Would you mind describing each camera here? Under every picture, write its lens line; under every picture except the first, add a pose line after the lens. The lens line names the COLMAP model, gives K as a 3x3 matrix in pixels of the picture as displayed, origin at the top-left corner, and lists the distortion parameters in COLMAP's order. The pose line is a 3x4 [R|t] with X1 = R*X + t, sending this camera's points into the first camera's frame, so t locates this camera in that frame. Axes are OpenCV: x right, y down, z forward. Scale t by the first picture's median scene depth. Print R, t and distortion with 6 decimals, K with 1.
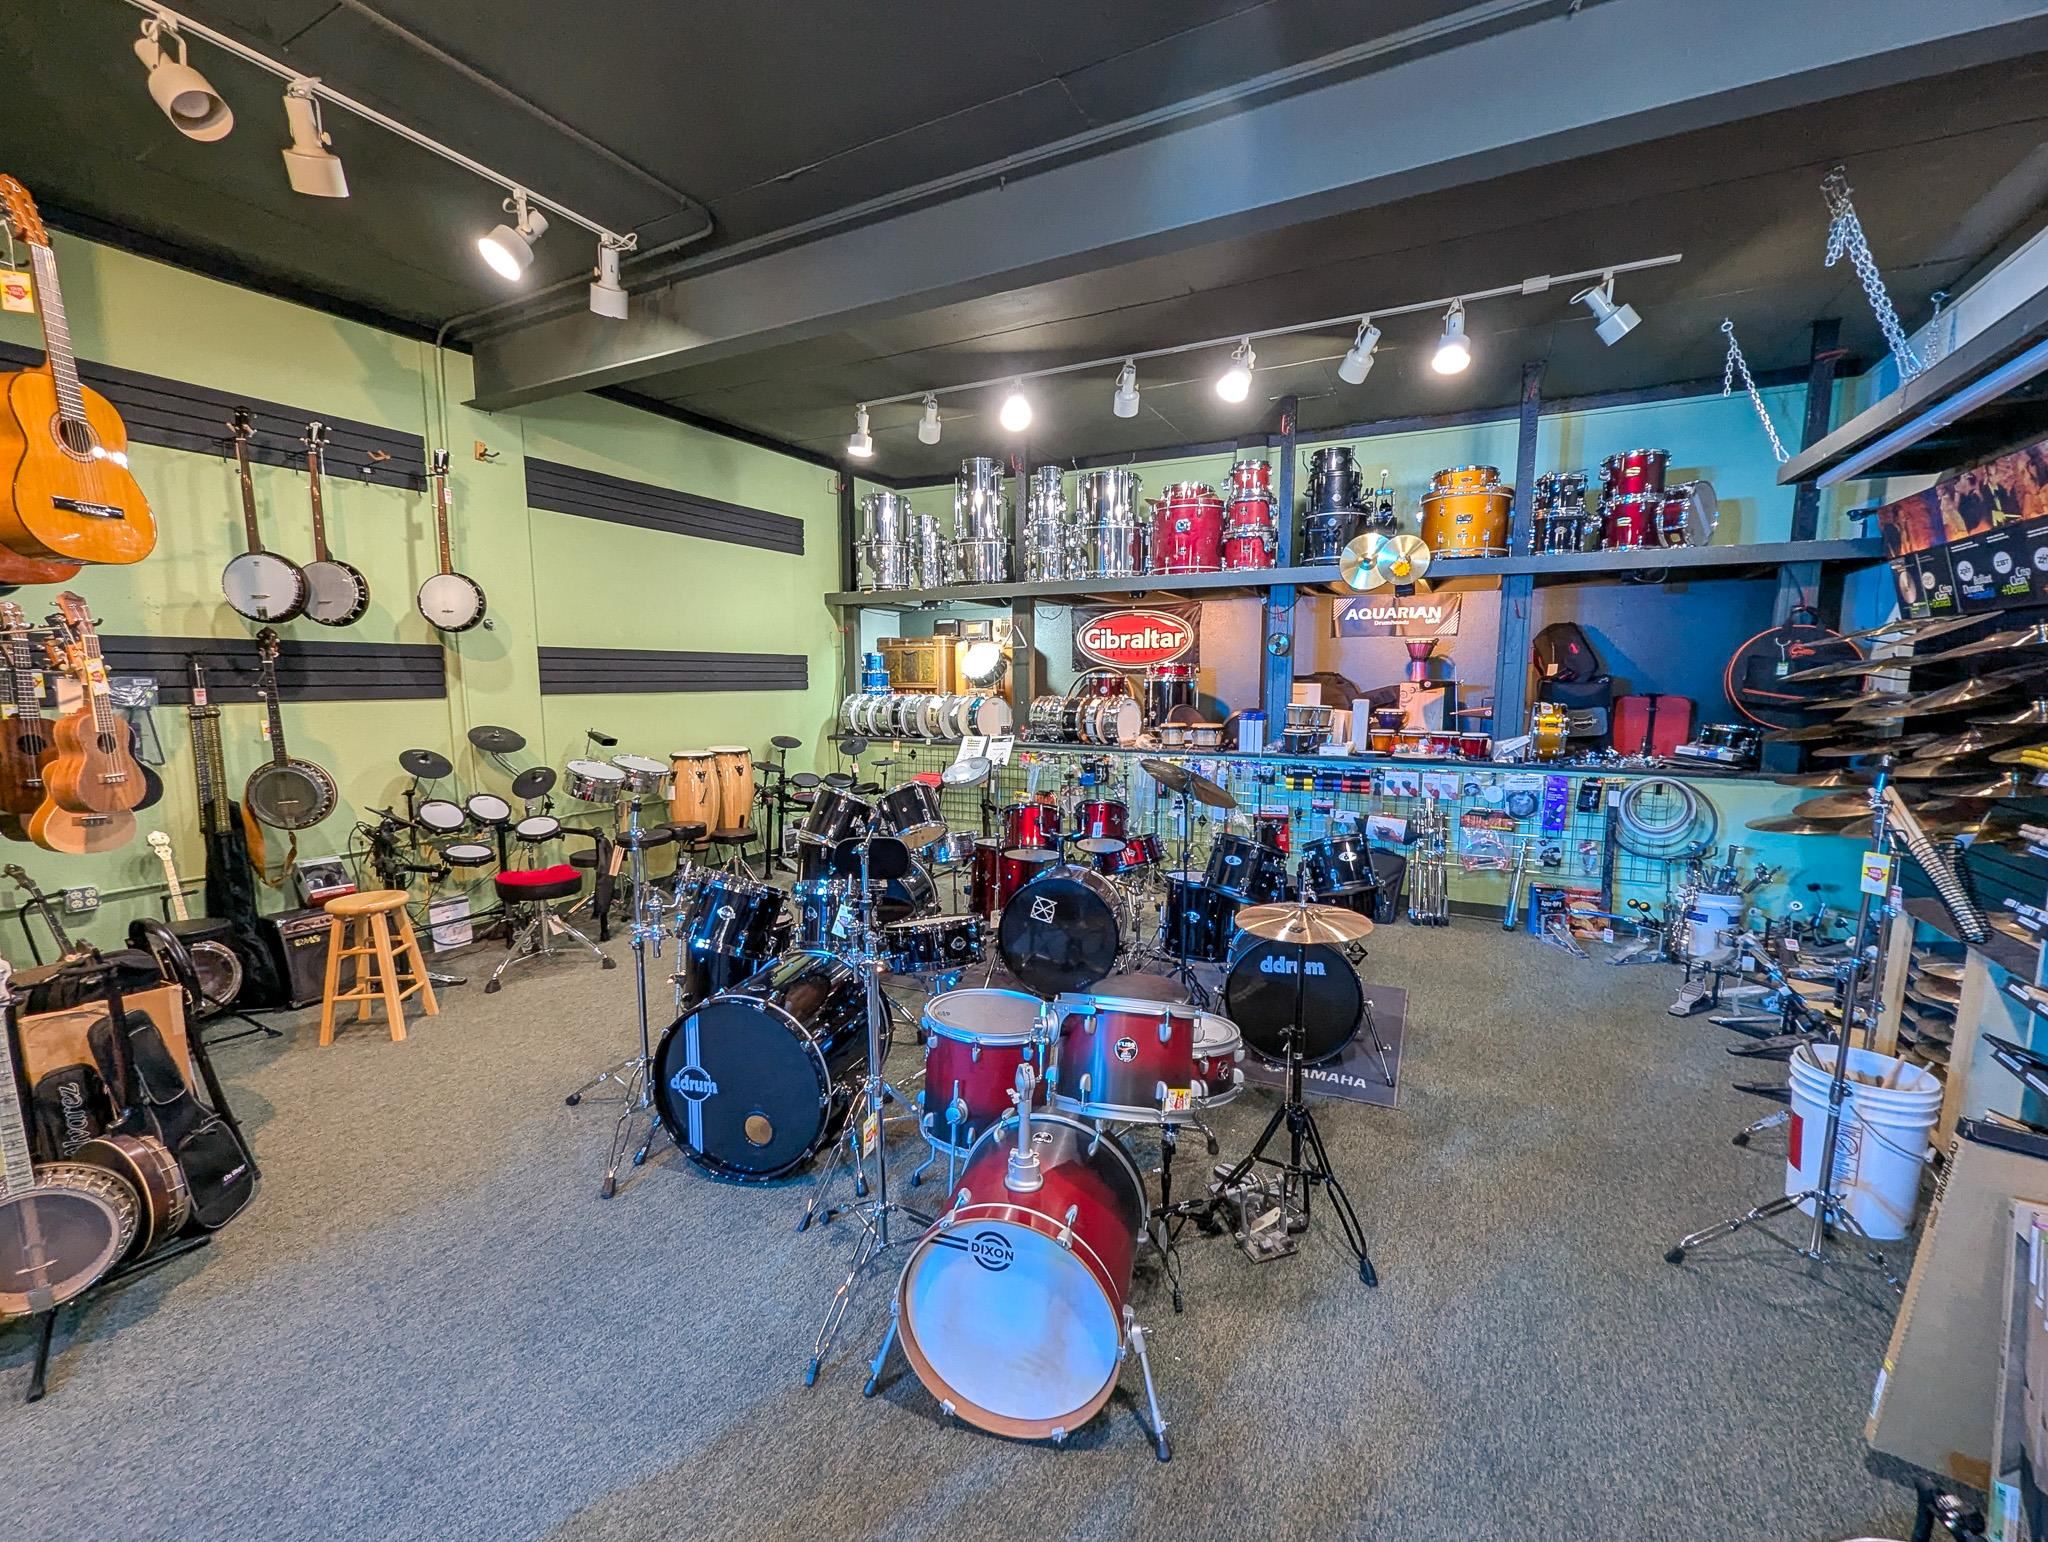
lens RADIAL K [[845.5, 0, 1024.6], [0, 845.5, 775.6], [0, 0, 1]] dist [-0.001234, 0.000335]
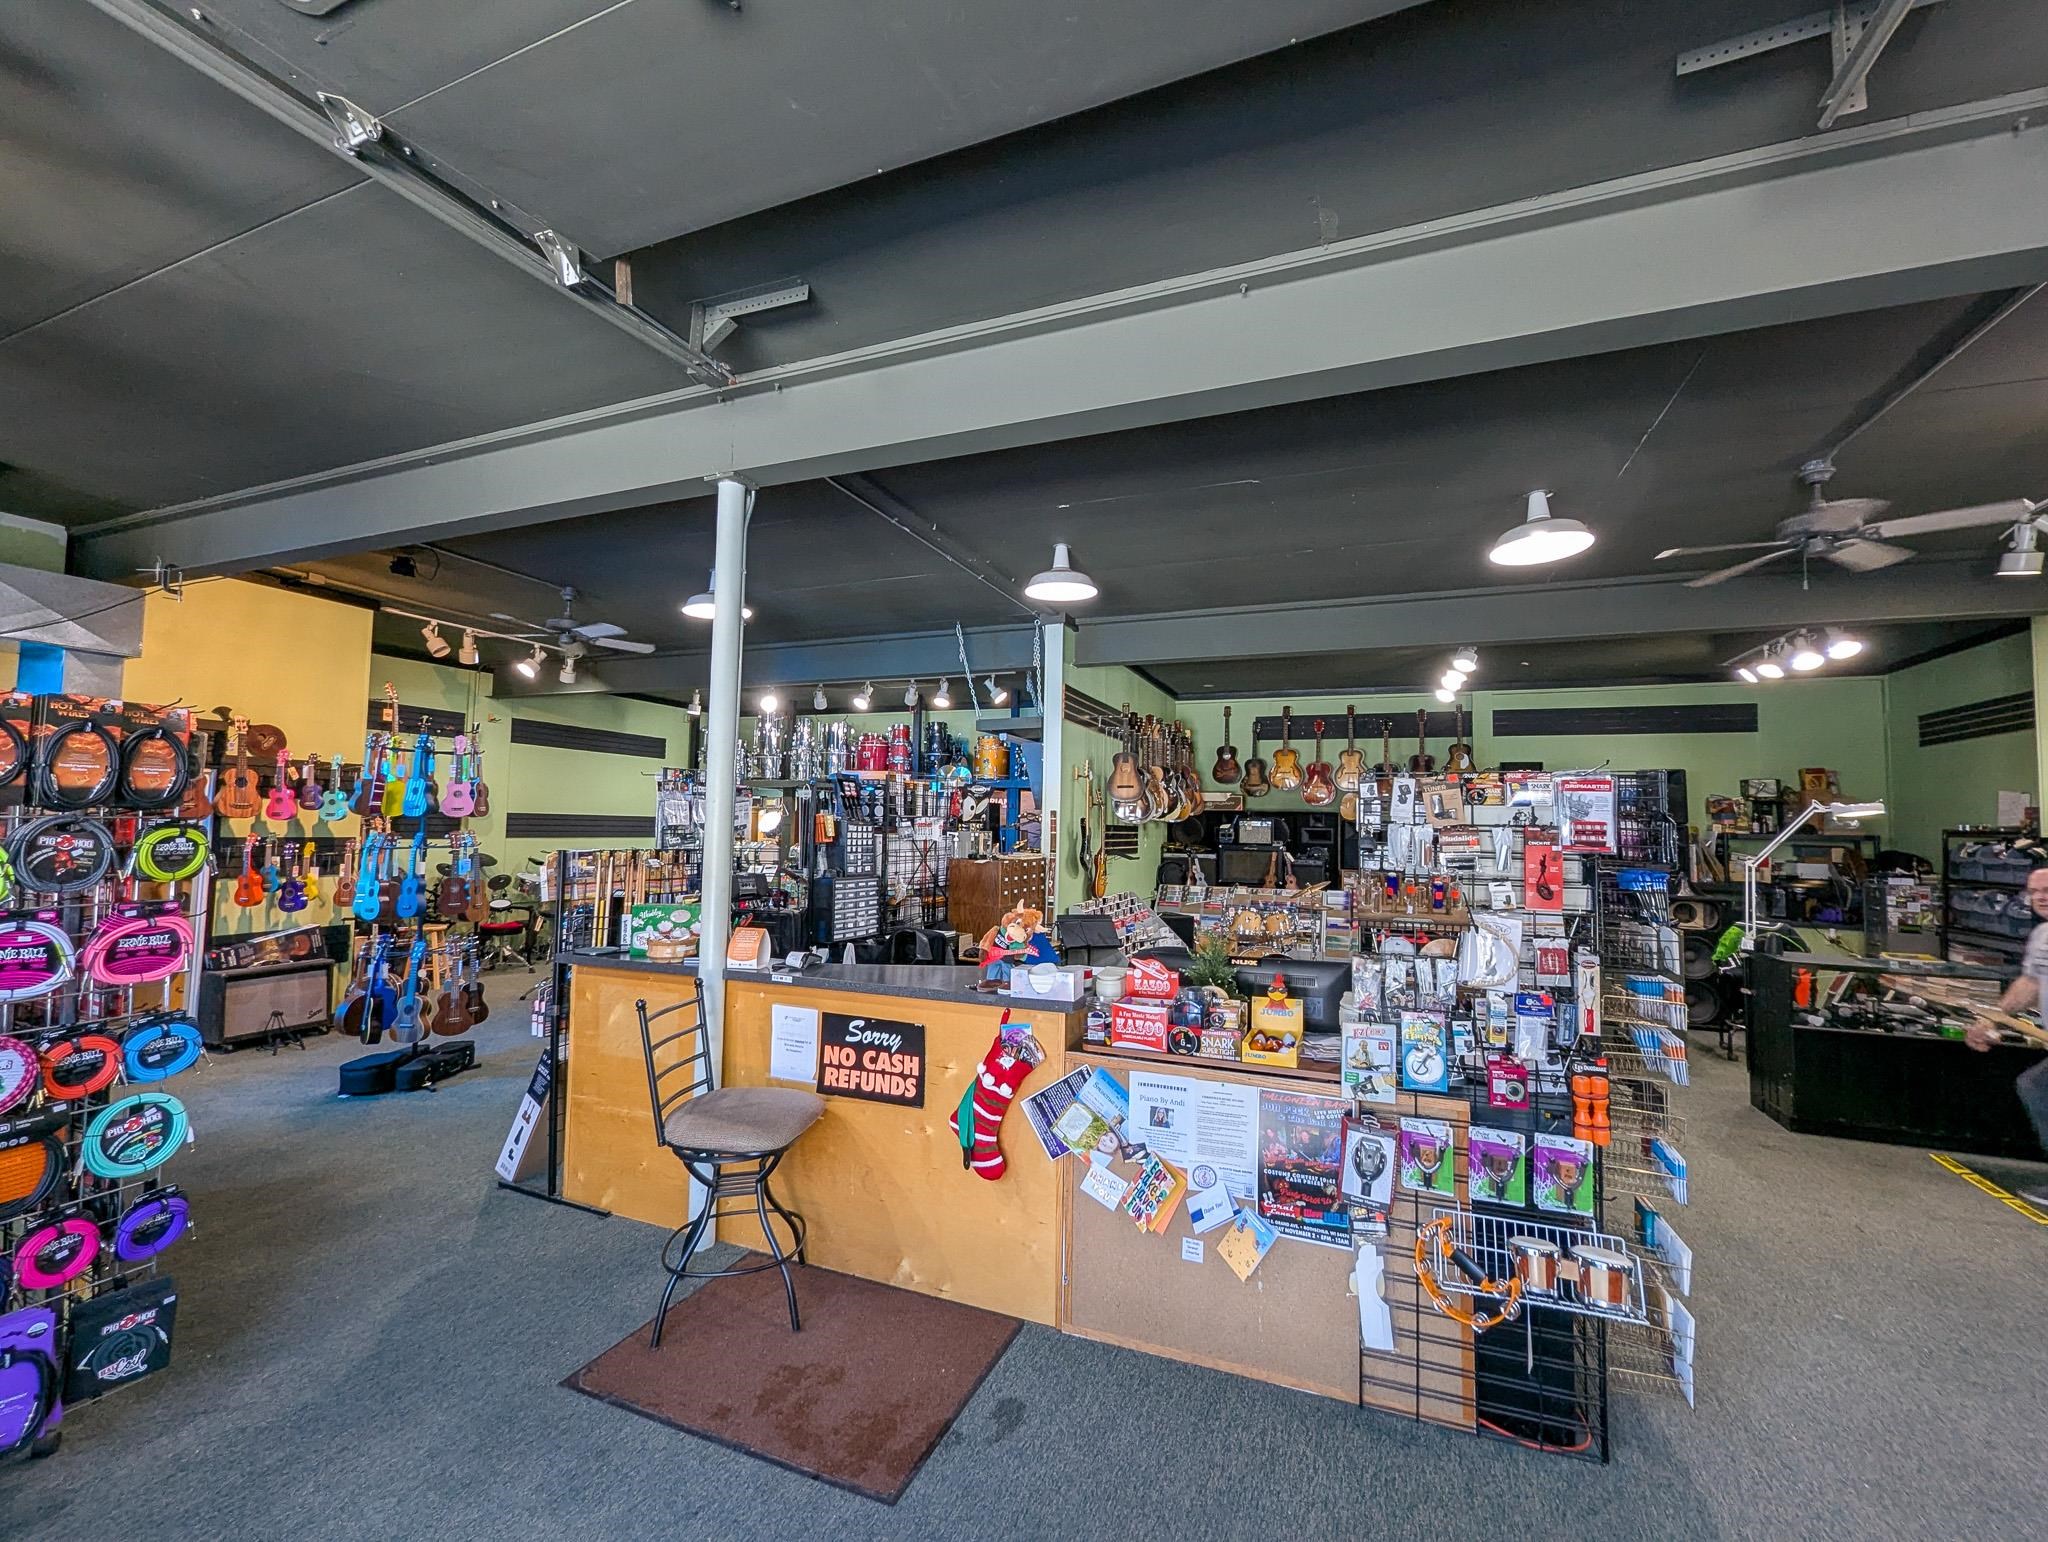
lens RADIAL K [[845.5, 0, 1027.0], [0, 845.5, 776.2], [0, 0, 1]] dist [-0.001234, 0.000335]
pose [[0.994664, 0.026047, 0.099830, 0.433444], [-0.008145, 0.984412, -0.175689, 0.099823], [-0.102850, 0.173938, 0.979371, -1.083684]]
